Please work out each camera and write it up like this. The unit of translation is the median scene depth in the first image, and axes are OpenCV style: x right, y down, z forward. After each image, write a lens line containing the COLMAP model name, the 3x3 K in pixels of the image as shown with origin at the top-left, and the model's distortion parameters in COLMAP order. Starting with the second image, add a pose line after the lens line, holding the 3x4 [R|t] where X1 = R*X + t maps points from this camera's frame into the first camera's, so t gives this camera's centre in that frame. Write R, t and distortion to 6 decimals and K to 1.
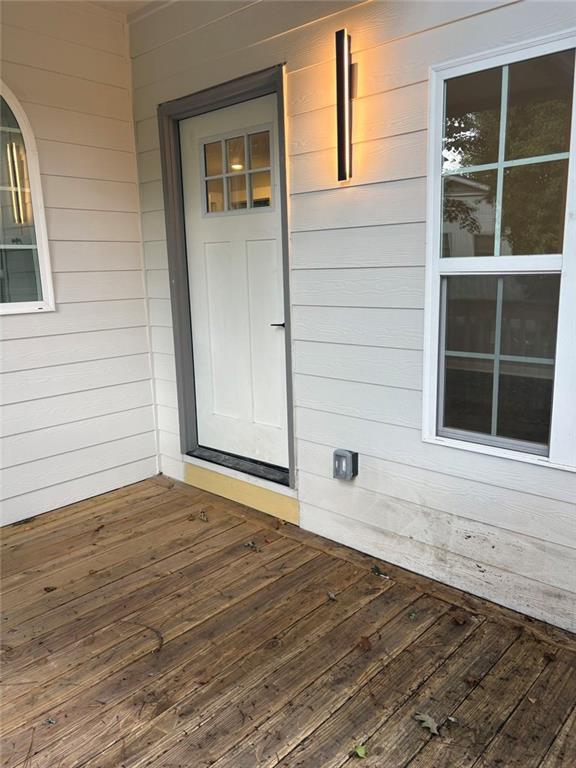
lens RADIAL K [[595.0, 0, 288.0], [0, 595.0, 384.0], [0, 0, 1]] dist [0.090990, -0.085376]
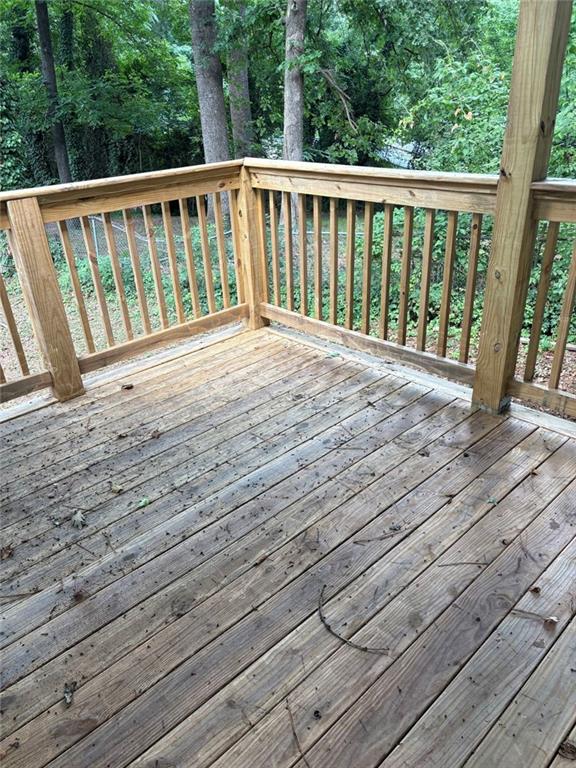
lens RADIAL K [[595.0, 0, 288.0], [0, 595.0, 384.0], [0, 0, 1]] dist [0.090990, -0.085376]
pose [[-0.996359, 0.040934, 0.074782, -0.237961], [0.078355, 0.785344, 0.614081, -0.301680], [-0.033593, 0.617705, -0.785692, 1.435432]]
